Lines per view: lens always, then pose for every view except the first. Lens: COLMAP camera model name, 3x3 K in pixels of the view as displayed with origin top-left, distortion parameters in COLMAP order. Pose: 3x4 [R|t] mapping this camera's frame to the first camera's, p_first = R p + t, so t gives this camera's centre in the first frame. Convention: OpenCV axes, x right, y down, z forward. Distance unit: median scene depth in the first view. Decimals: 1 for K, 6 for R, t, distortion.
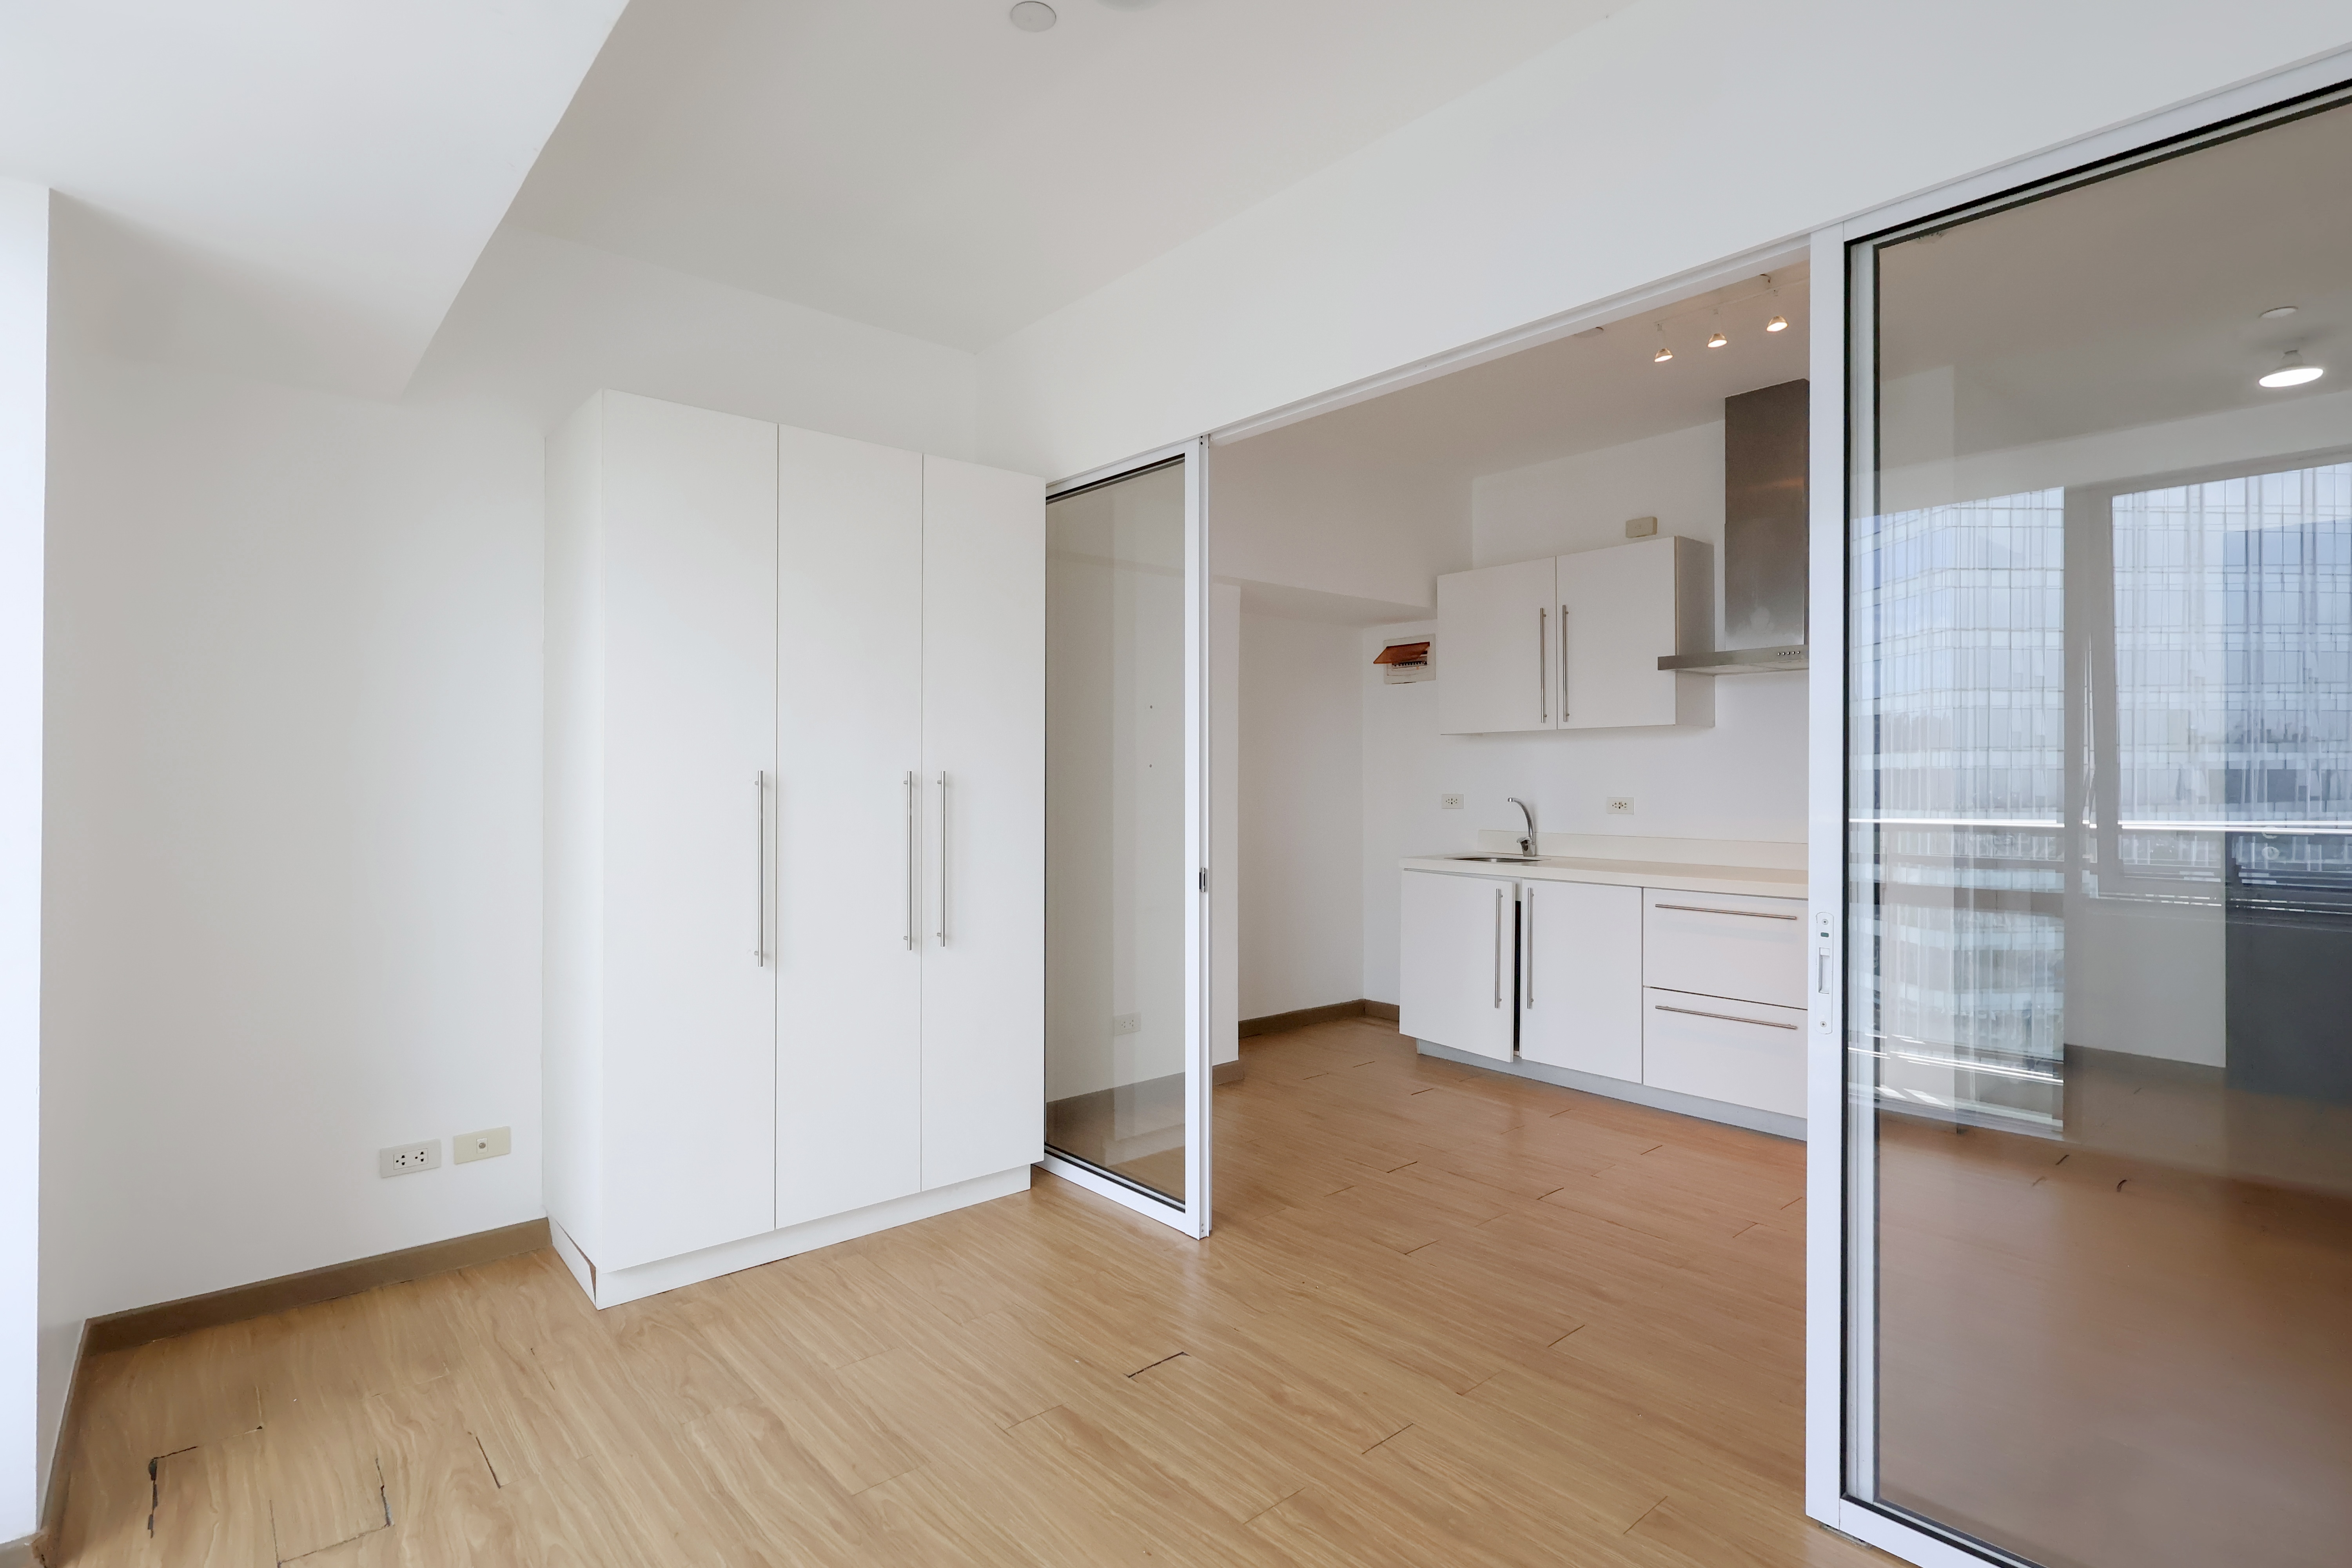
lens RADIAL K [[1147.9, 0, 1176.0], [0, 1147.9, 784.0], [0, 0, 1]] dist [-0.002159, 0.000486]
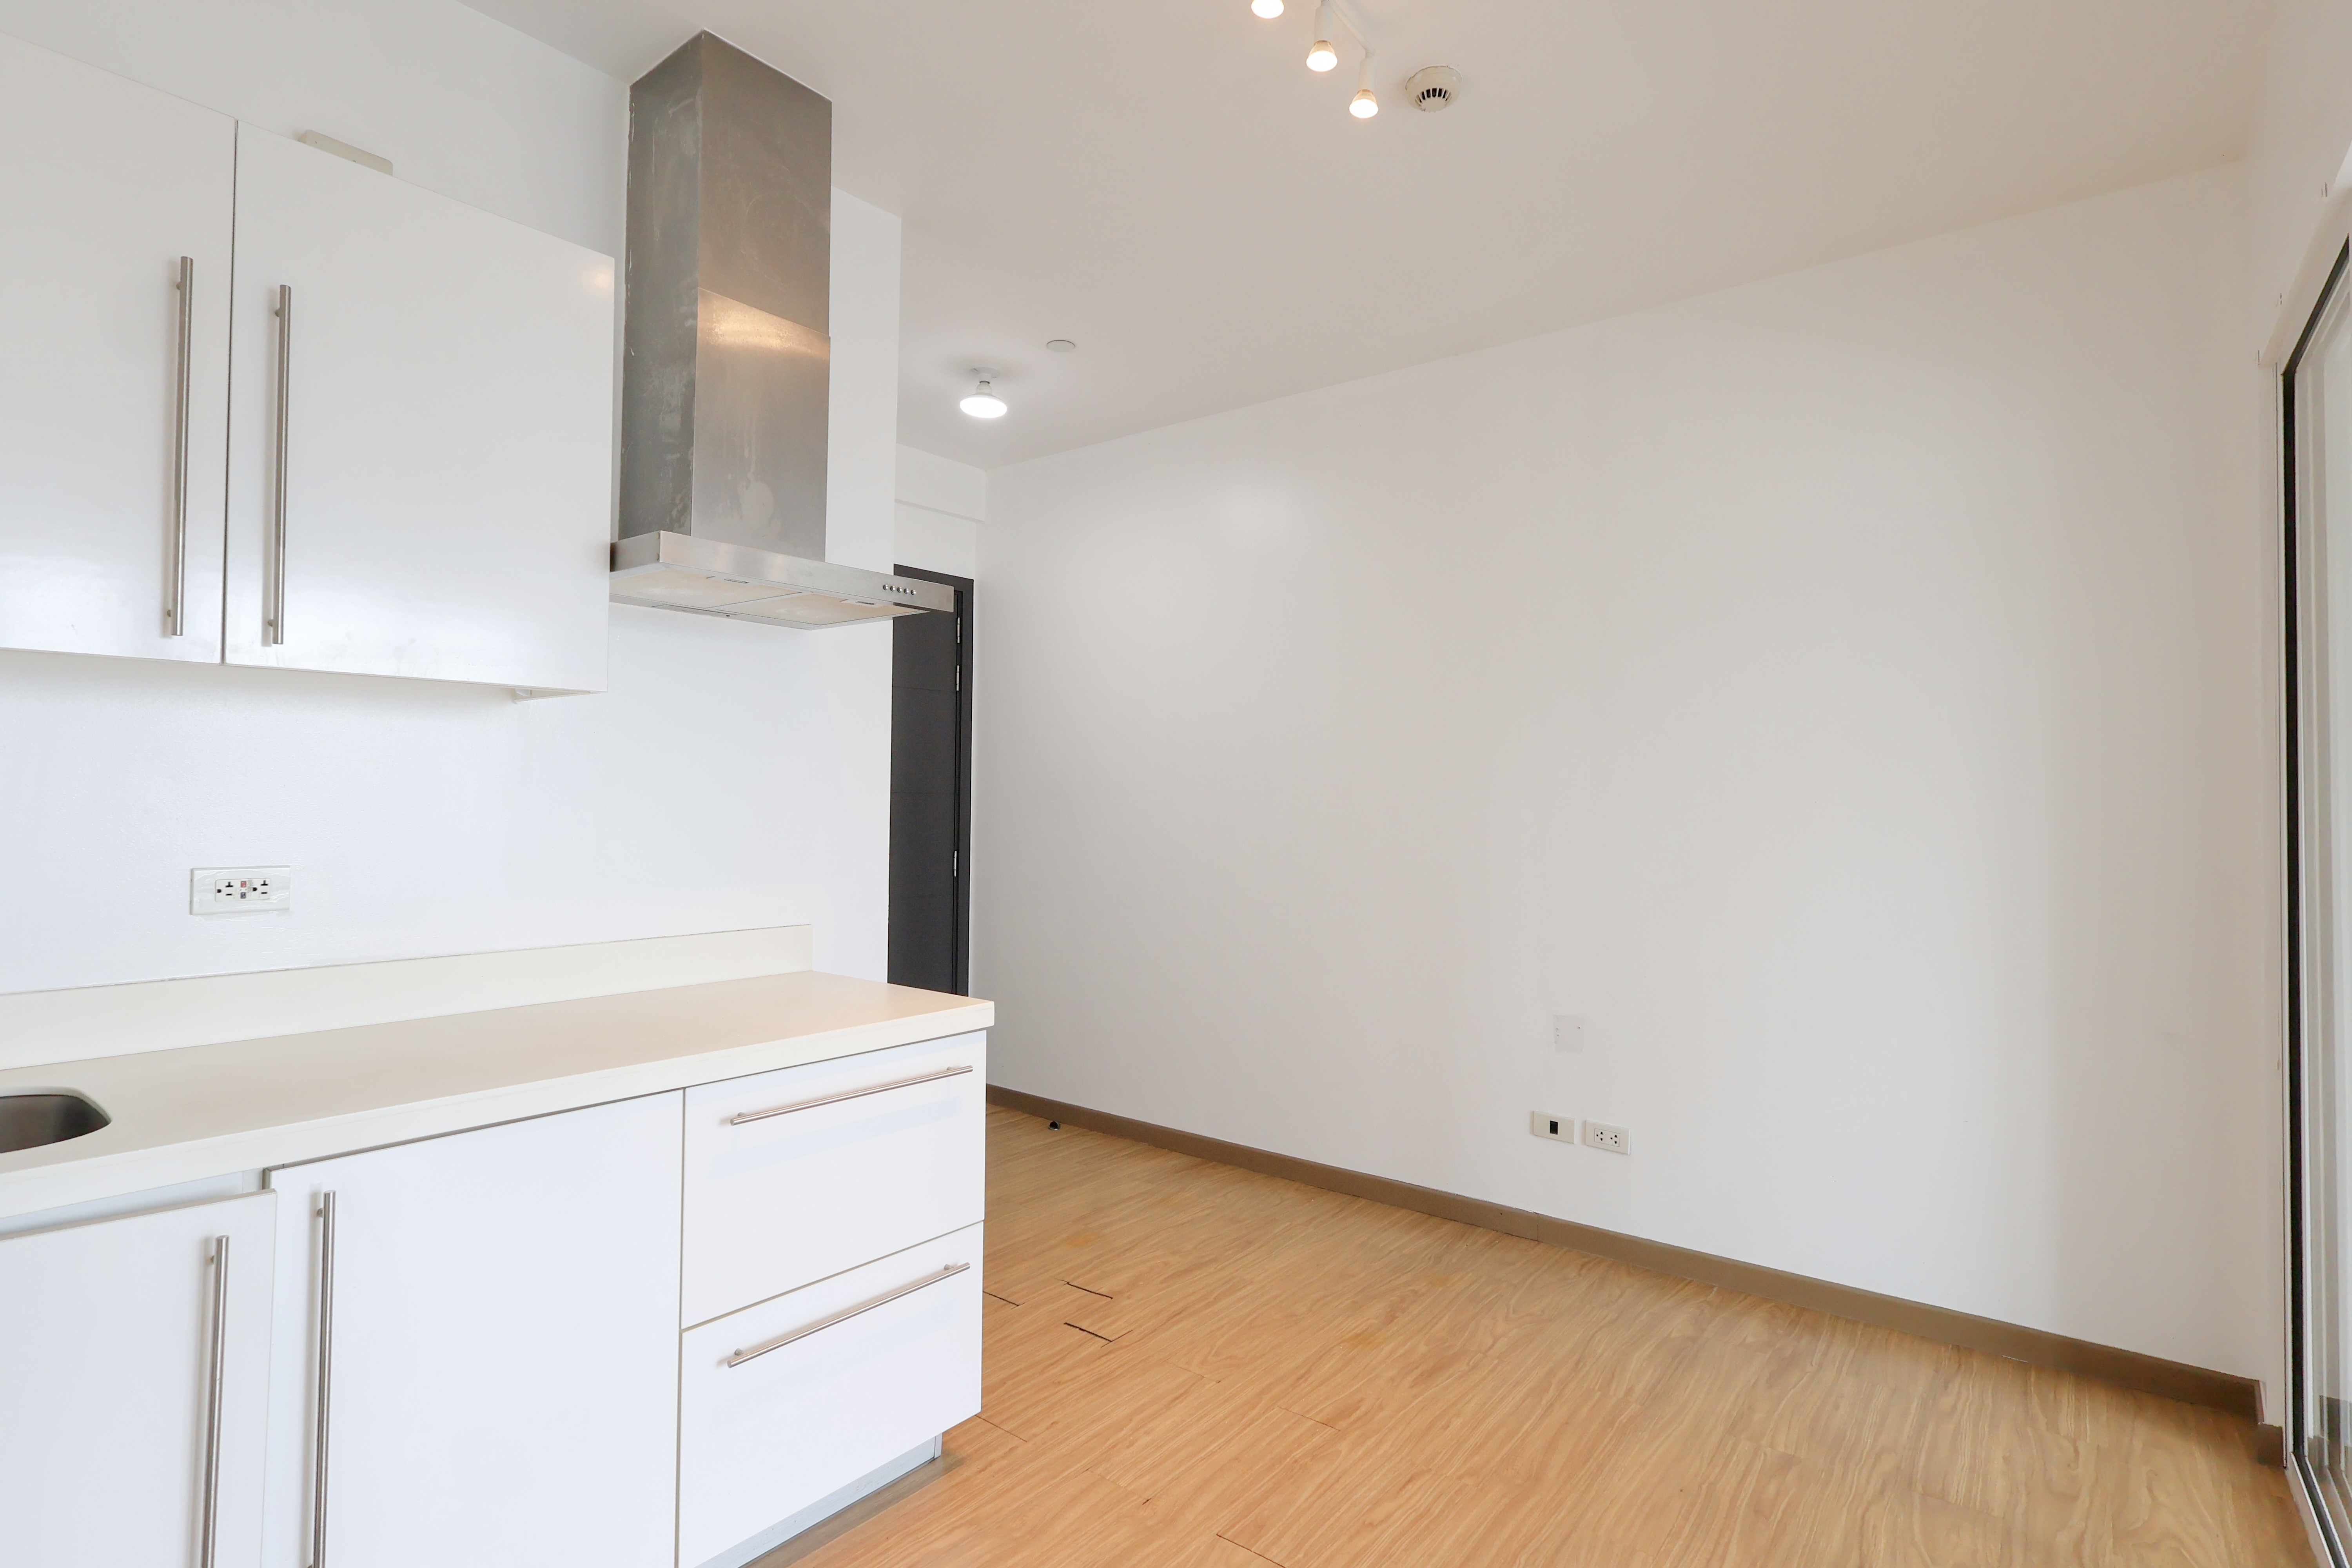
lens RADIAL K [[1159.3, 0, 1172.1], [0, 1159.3, 774.7], [0, 0, 1]] dist [0.036391, -0.025890]
pose [[-0.193310, 0.019674, 0.980940, -0.039604], [-0.004757, 0.999768, -0.020989, -0.013285], [-0.981126, -0.008723, -0.193172, 0.925540]]
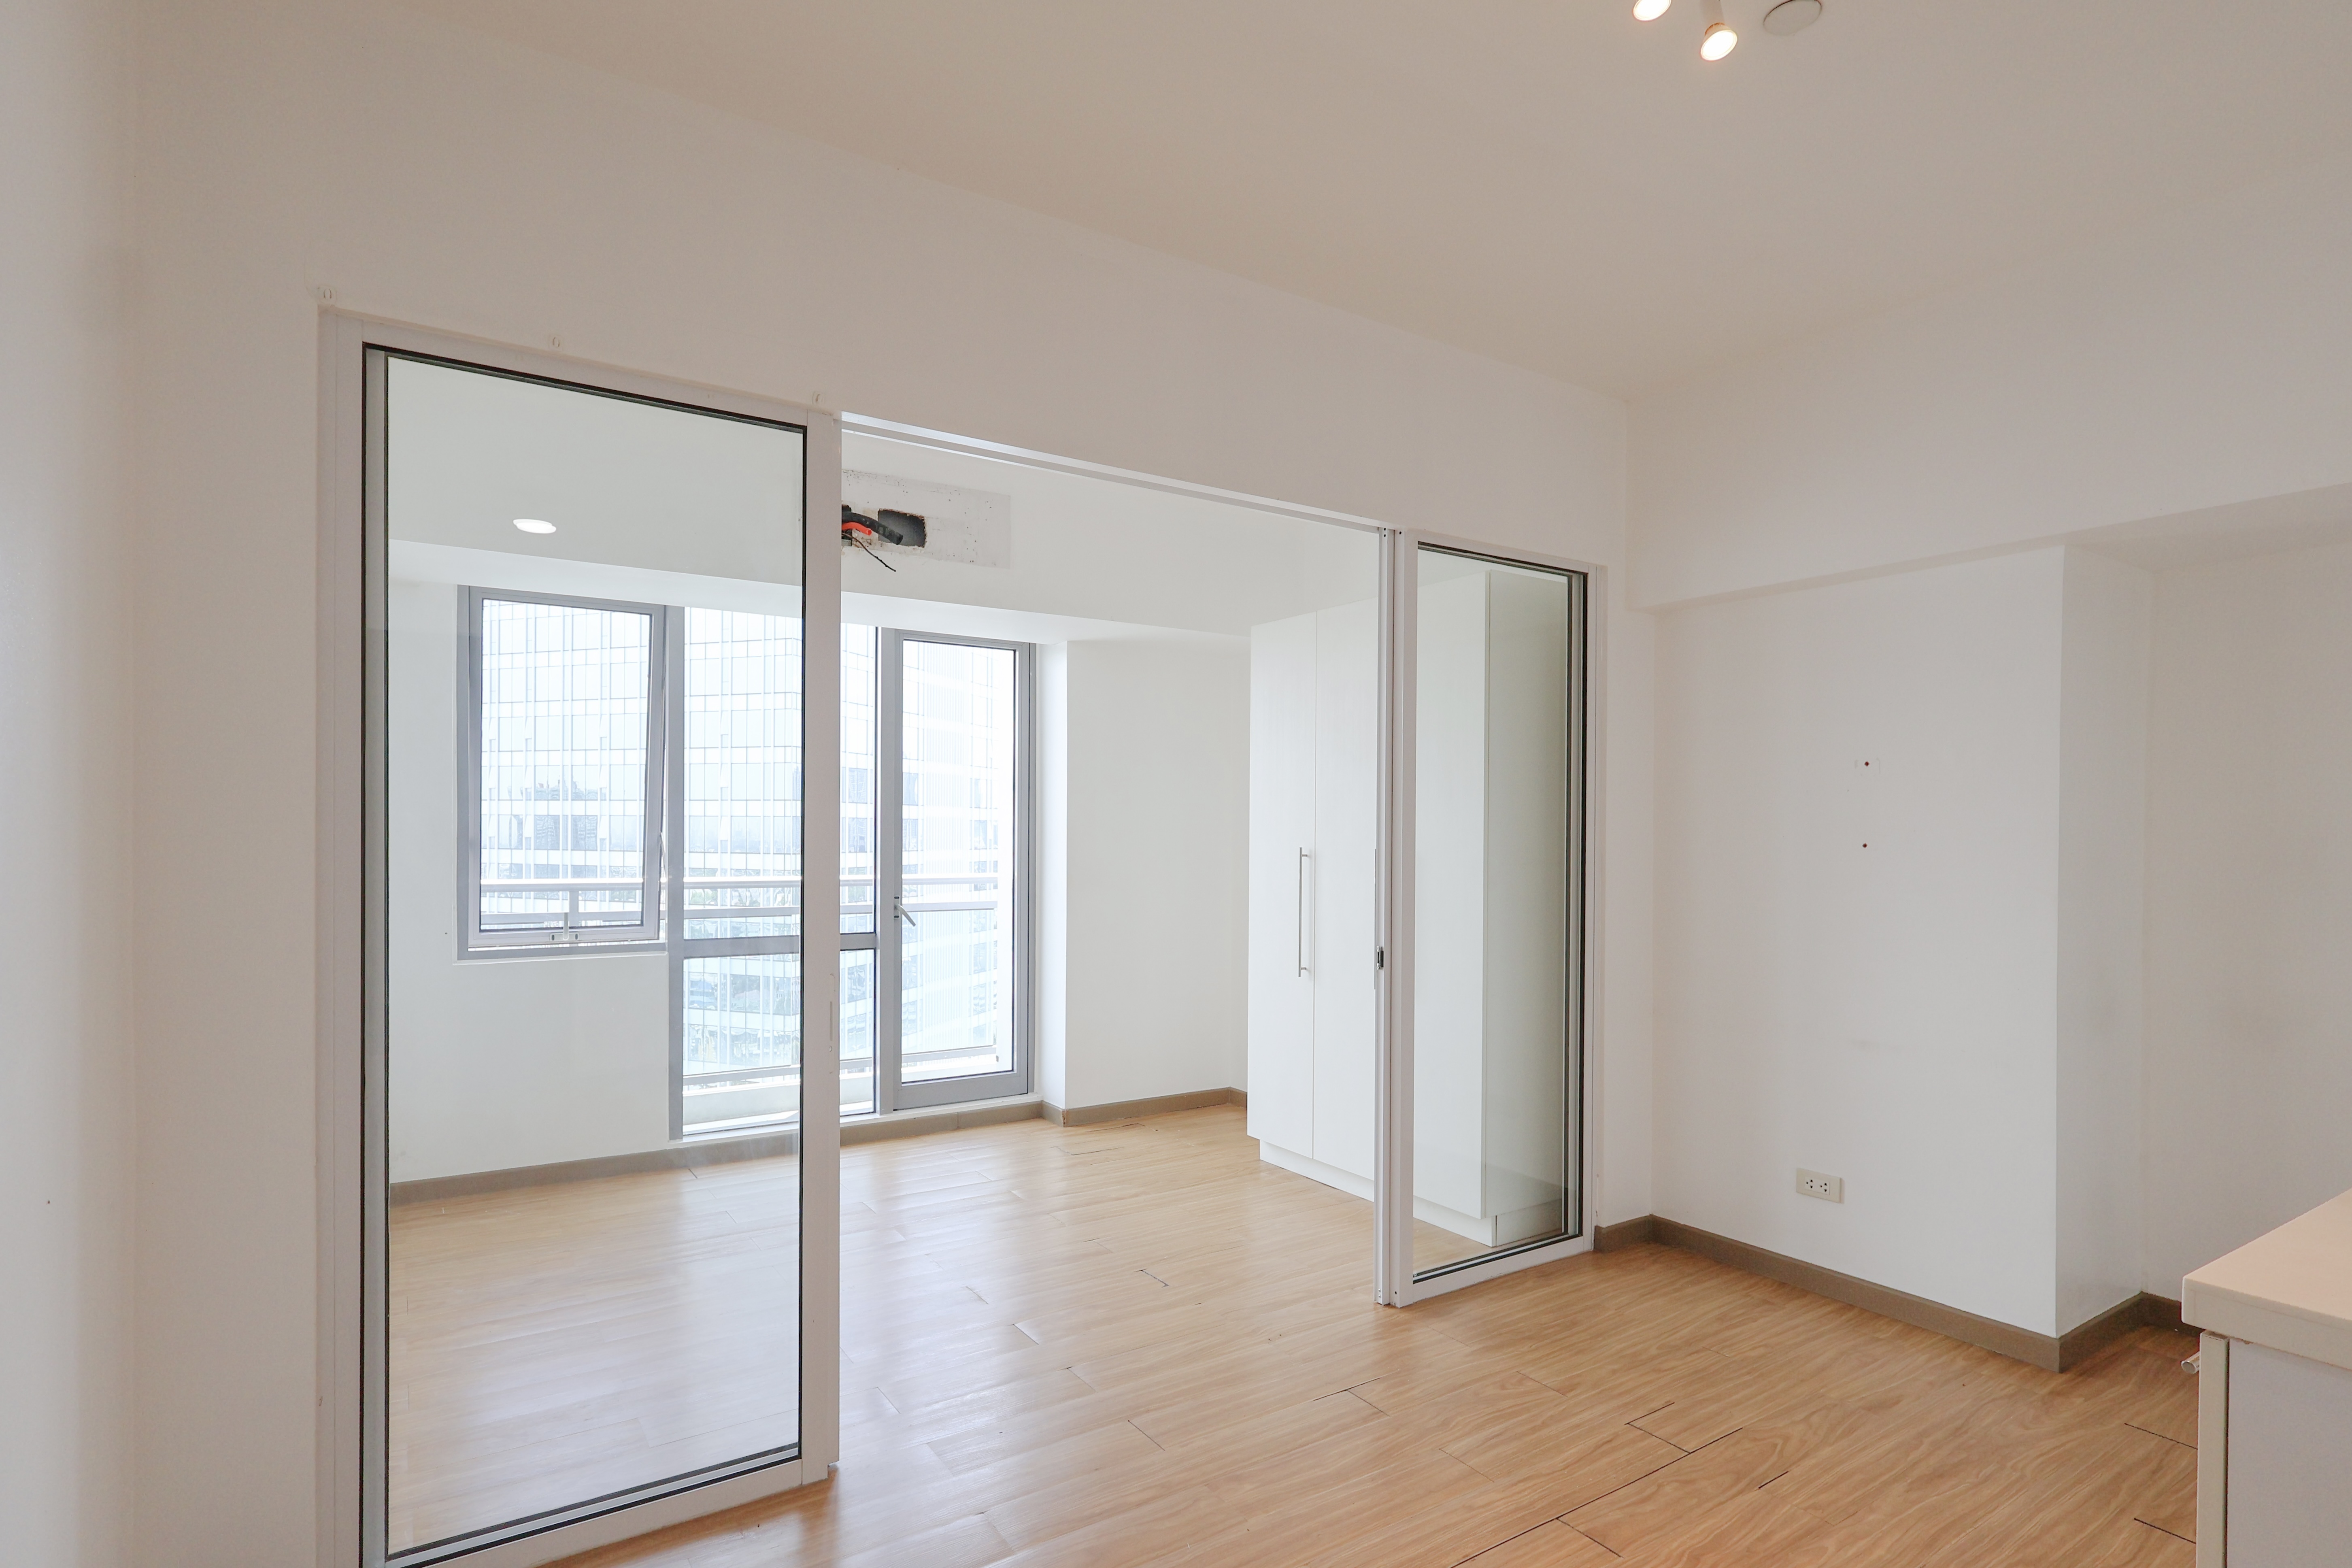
lens RADIAL K [[1173.6, 0, 1177.2], [0, 1173.6, 828.6], [0, 0, 1]] dist [-0.002669, 0.000913]
pose [[-0.131503, -0.004899, -0.991304, 0.817229], [-0.010767, 0.999936, -0.003514, -0.022339], [0.991257, 0.010211, -0.131547, 0.702162]]
